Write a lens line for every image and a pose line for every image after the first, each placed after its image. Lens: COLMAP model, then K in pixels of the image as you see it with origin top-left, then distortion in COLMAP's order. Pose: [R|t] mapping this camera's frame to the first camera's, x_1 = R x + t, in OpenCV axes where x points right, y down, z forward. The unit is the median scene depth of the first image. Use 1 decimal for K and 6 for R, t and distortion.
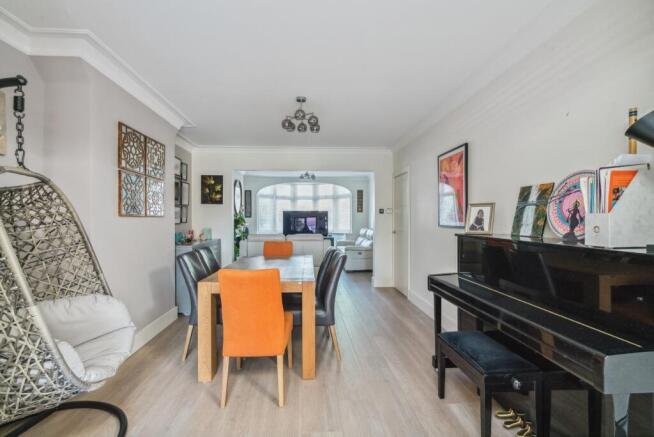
lens RADIAL K [[299.7, 0, 326.3], [0, 299.7, 217.3], [0, 0, 1]] dist [-0.002834, 0.000369]
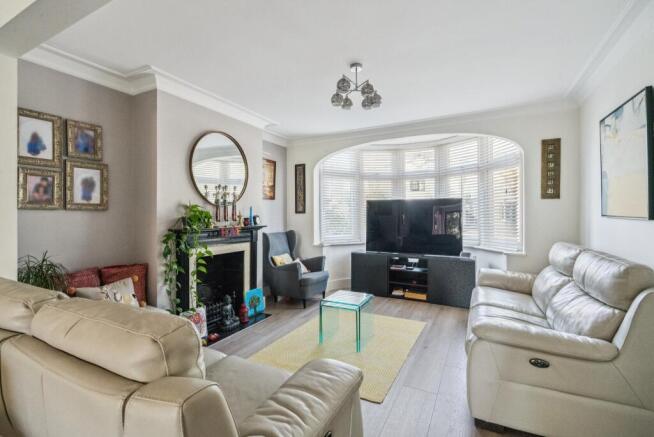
lens RADIAL K [[299.7, 0, 325.9], [0, 299.7, 211.6], [0, 0, 1]] dist [-0.002834, 0.000369]
pose [[0.851008, -0.002533, -0.525147, 0.068639], [-0.002644, 0.999955, -0.009106, 0.003273], [0.525147, 0.009138, 0.850963, 0.531098]]
